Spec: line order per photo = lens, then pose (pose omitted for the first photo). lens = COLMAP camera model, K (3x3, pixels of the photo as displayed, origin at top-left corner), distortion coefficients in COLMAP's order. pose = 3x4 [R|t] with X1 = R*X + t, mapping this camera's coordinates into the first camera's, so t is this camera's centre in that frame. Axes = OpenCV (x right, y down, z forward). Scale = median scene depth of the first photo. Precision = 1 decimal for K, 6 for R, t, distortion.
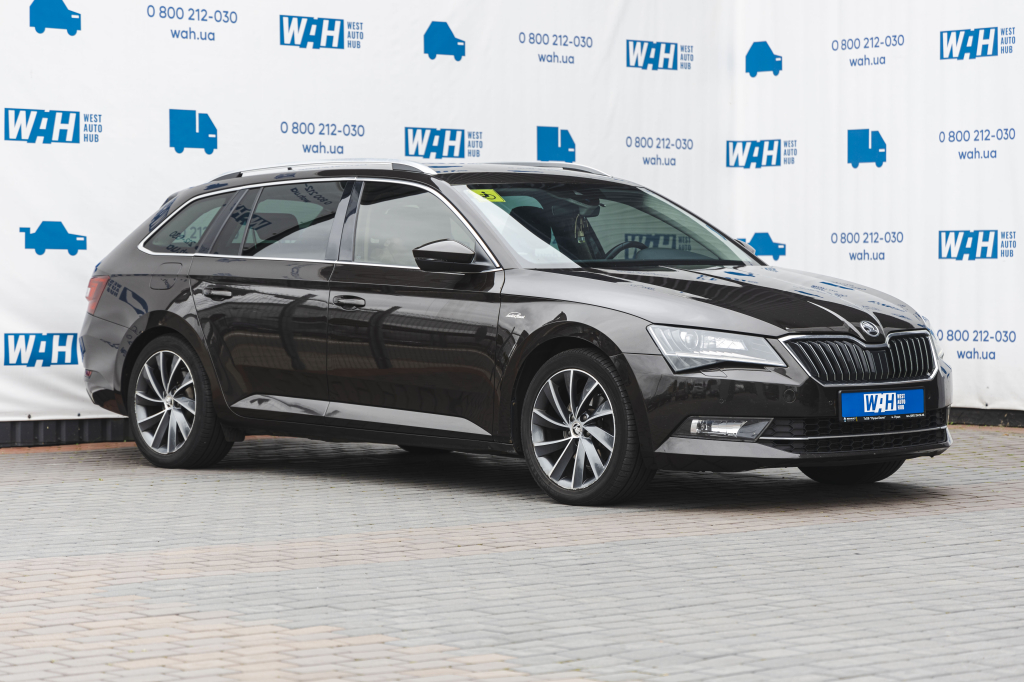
lens RADIAL K [[3083.6, 0, 512.0], [0, 3083.6, 341.0], [0, 0, 1]] dist [0.127667, 2.407758]
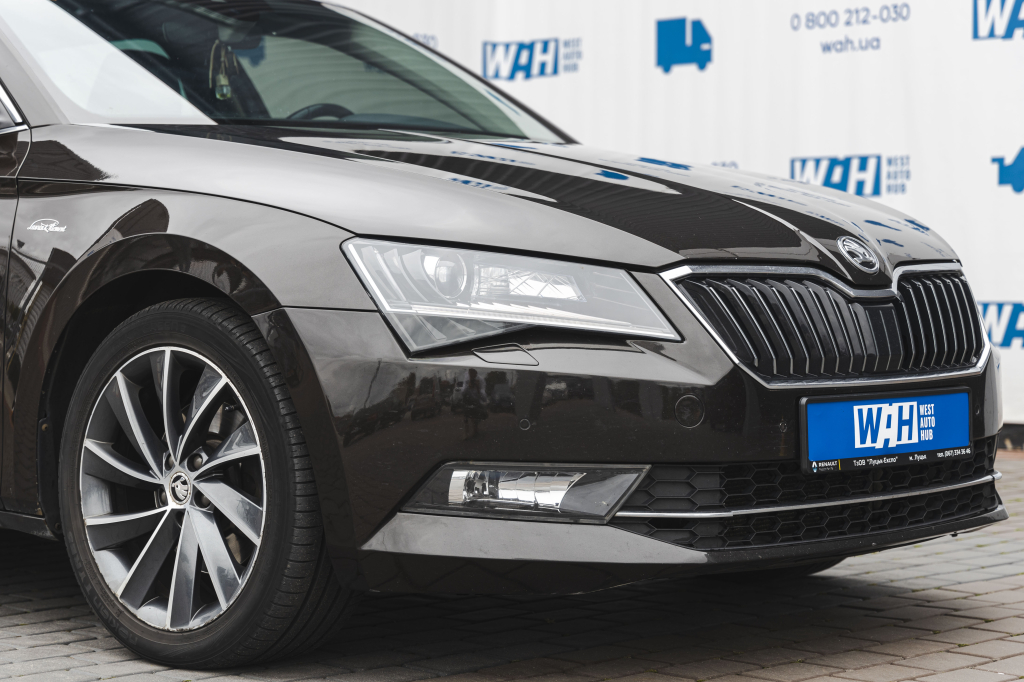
lens RADIAL K [[2268.0, 0, 512.0], [0, 2268.0, 341.0], [0, 0, 1]] dist [0.009902, 0.006566]
pose [[0.995322, 0.001331, 0.096601, 0.036658], [-0.001123, 0.999997, -0.002210, 0.008964], [-0.096604, 0.002092, 0.995321, 0.689020]]
